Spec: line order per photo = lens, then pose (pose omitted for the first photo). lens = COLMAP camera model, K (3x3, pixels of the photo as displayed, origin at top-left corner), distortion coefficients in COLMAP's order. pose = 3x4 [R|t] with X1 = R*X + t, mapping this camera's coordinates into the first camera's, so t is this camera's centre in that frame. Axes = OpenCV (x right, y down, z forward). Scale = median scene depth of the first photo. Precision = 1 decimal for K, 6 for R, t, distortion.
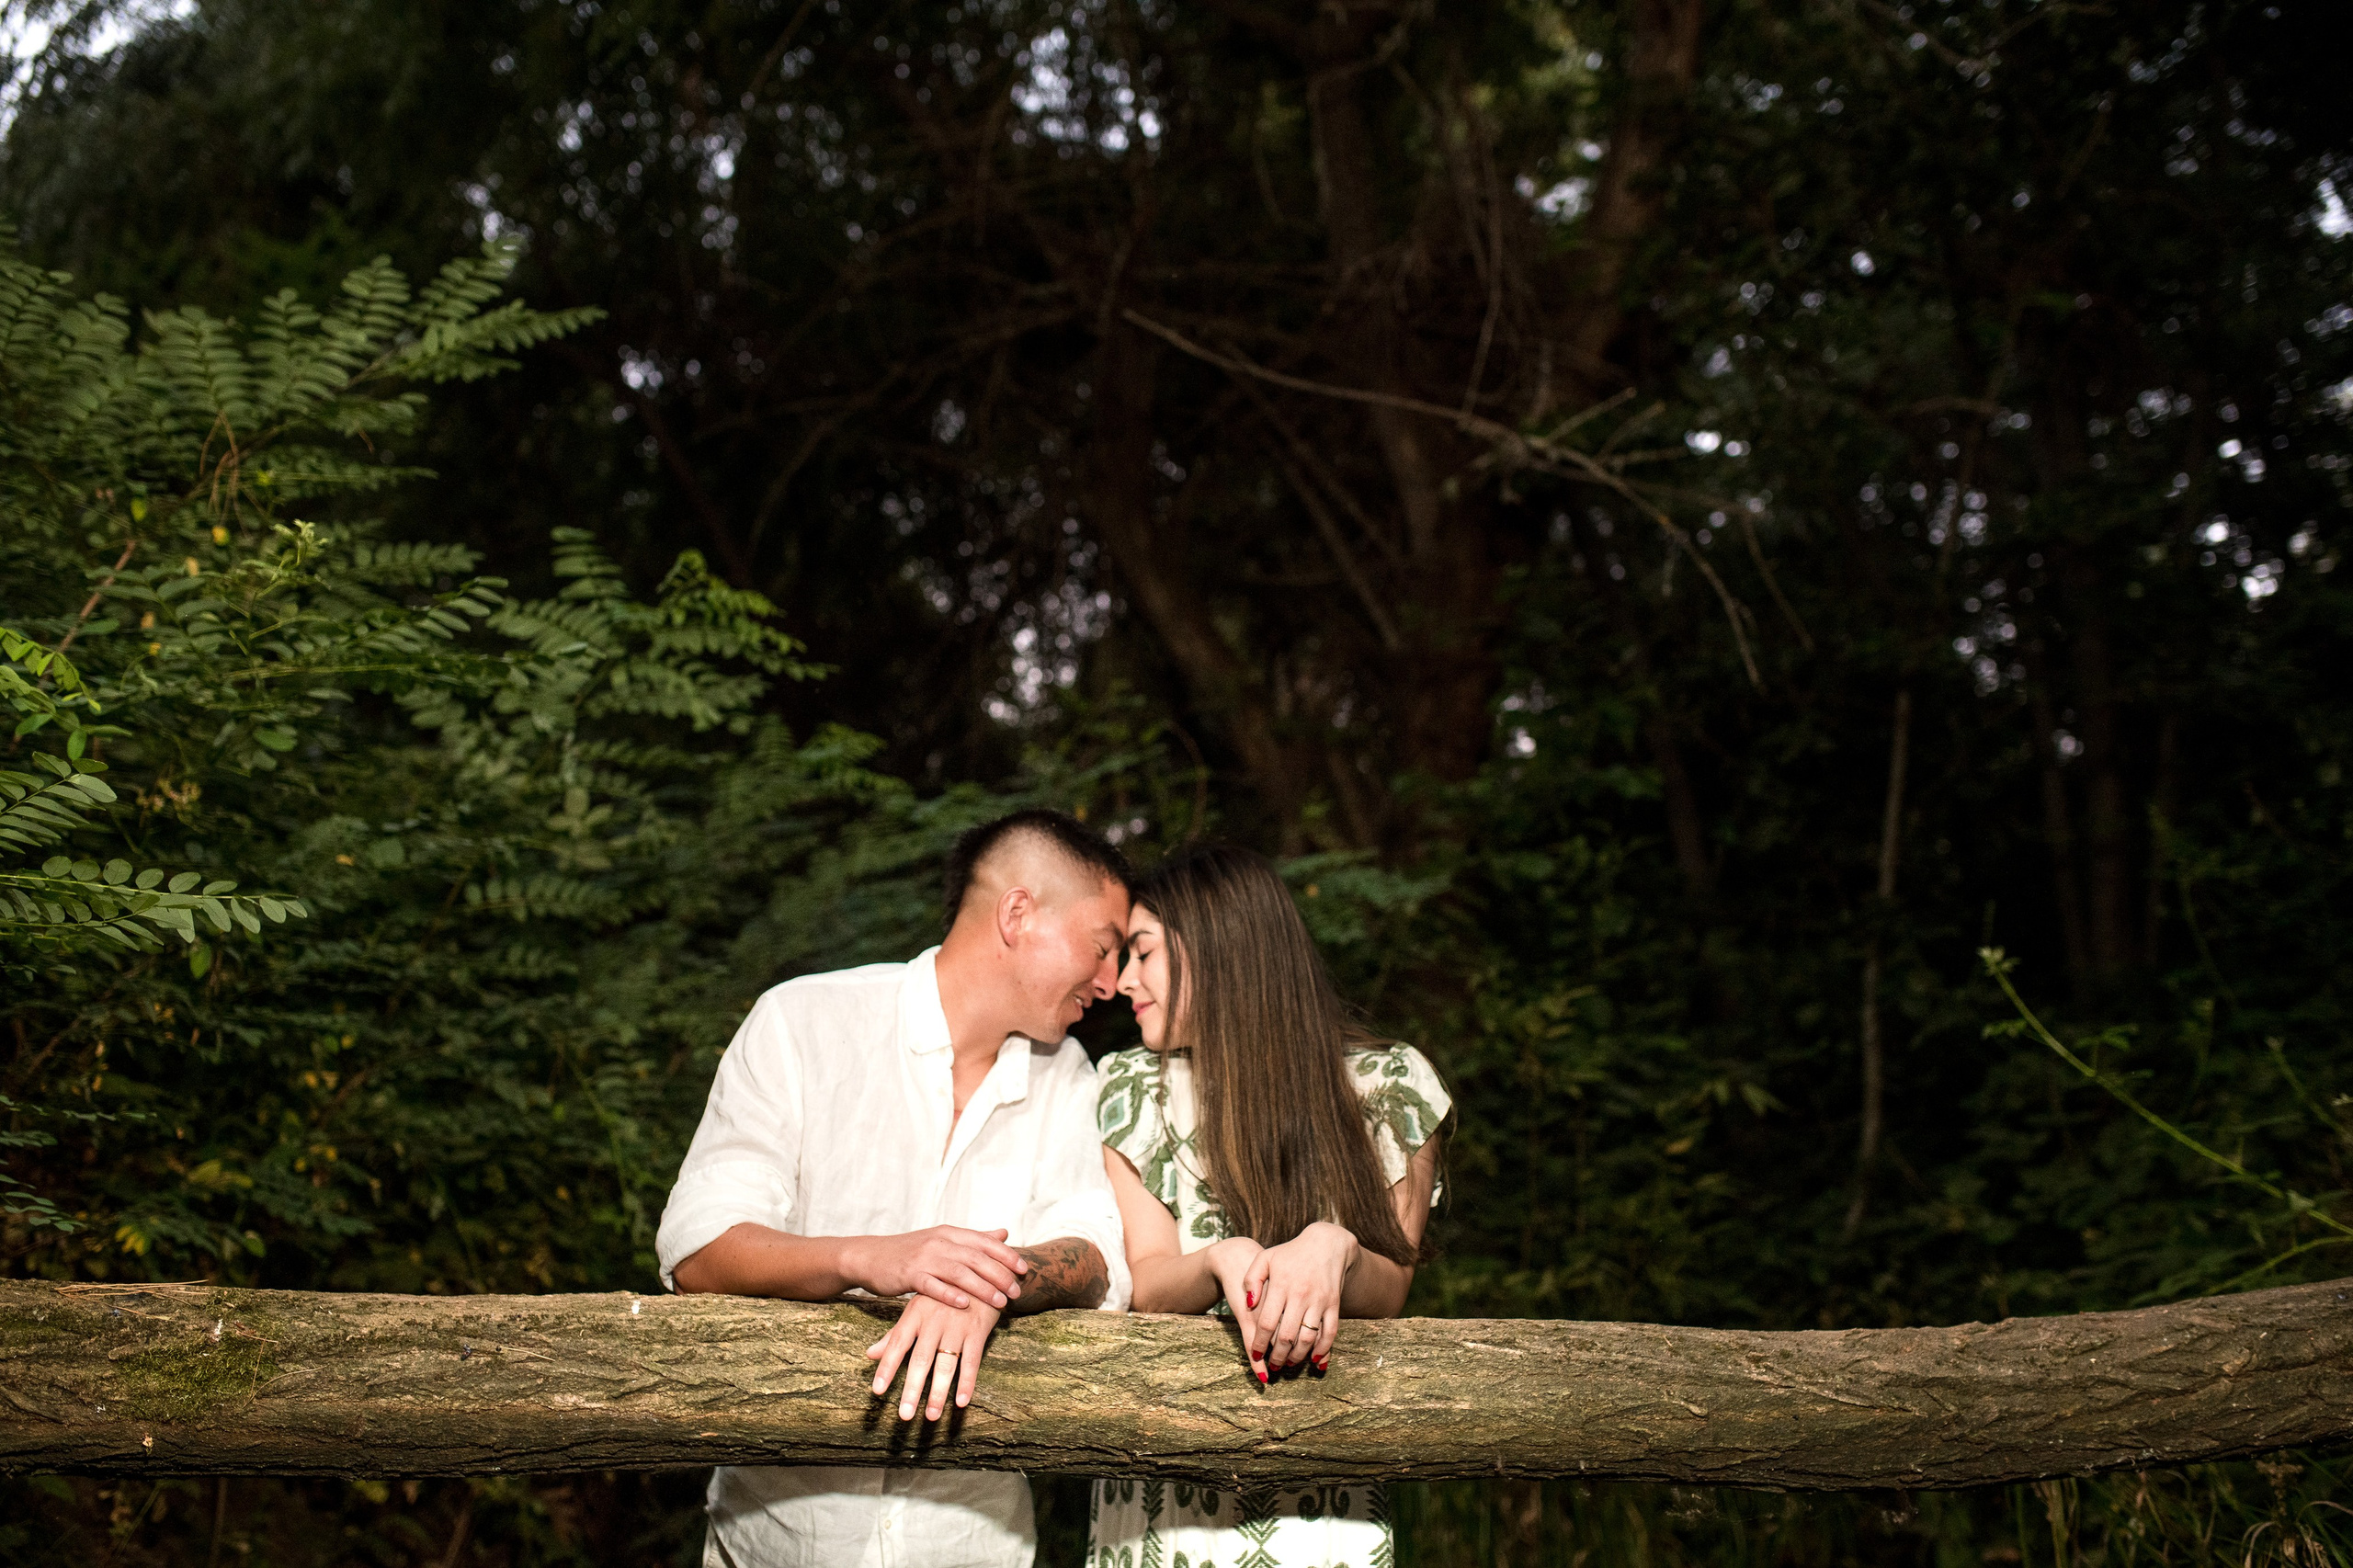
lens RADIAL K [[2263.0, 0, 1170.8], [0, 2263.0, 776.8], [0, 0, 1]] dist [-0.018894, 0.000000]
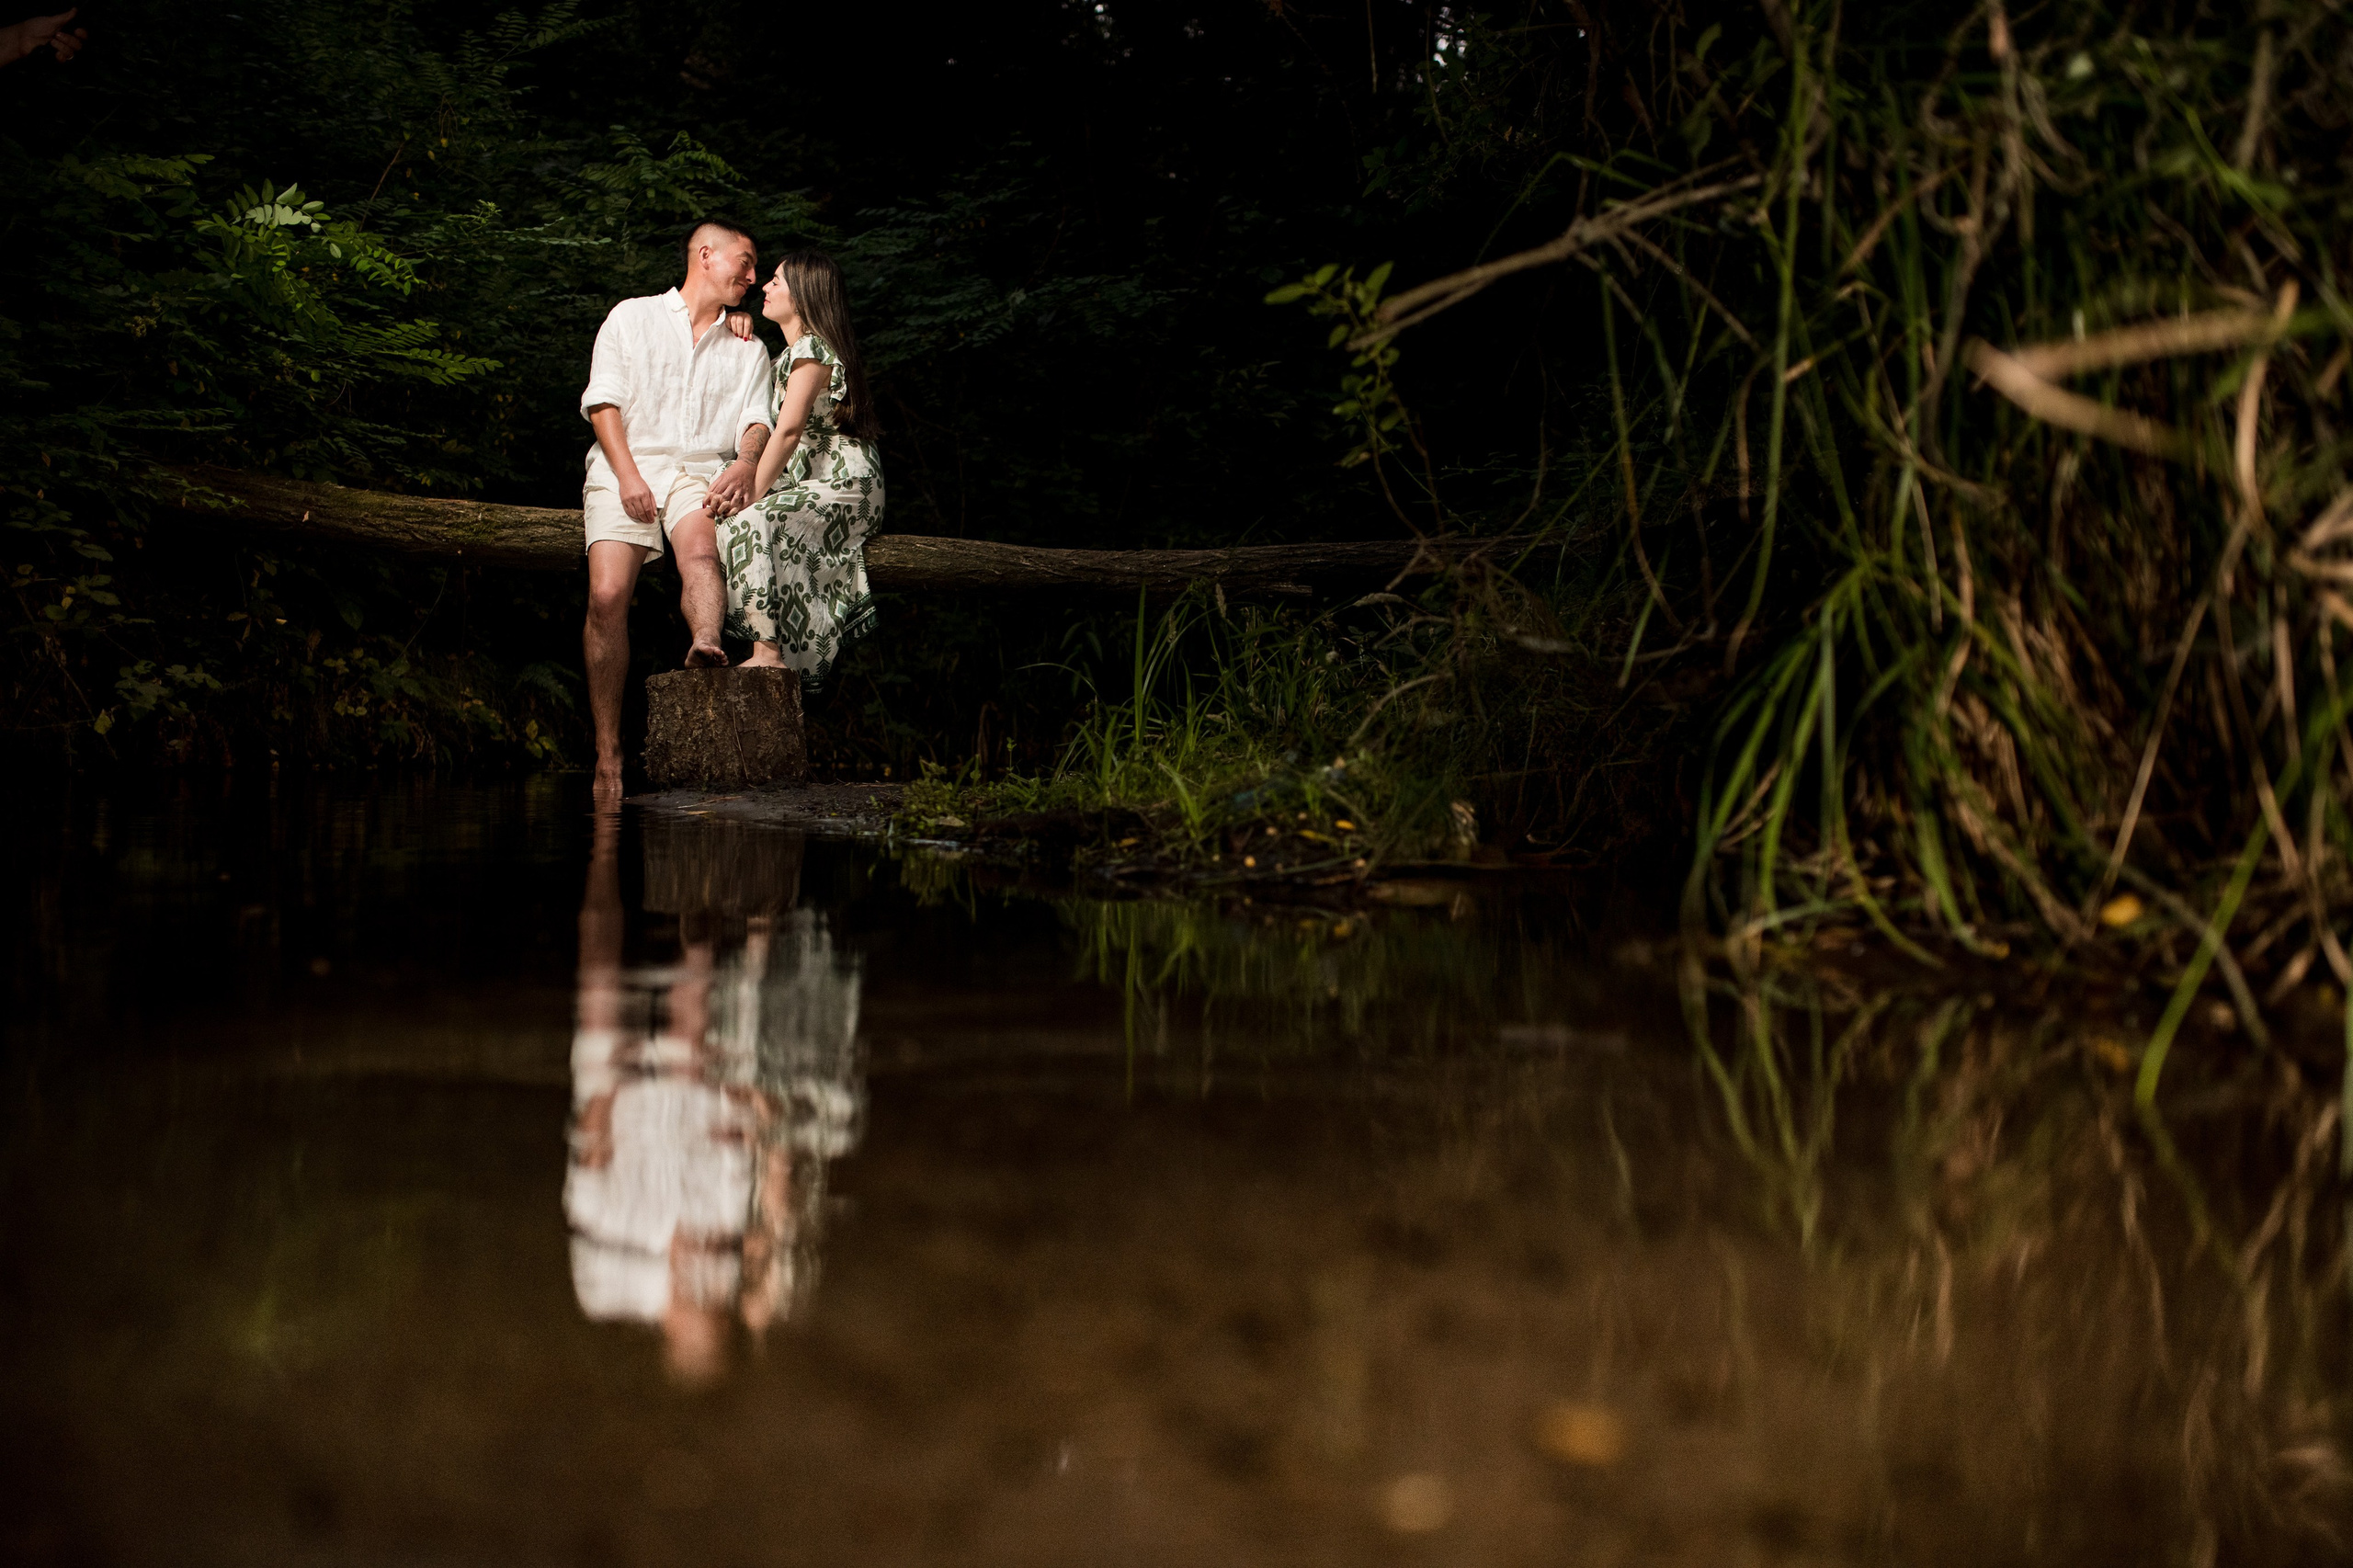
lens RADIAL K [[2263.0, 0, 1183.1], [0, 2263.0, 785.0], [0, 0, 1]] dist [-0.018894, 0.000000]
pose [[0.996619, 0.059976, -0.056163, 0.601442], [-0.038986, 0.946843, 0.319326, -0.354028], [0.072329, -0.316057, 0.945979, -1.623923]]
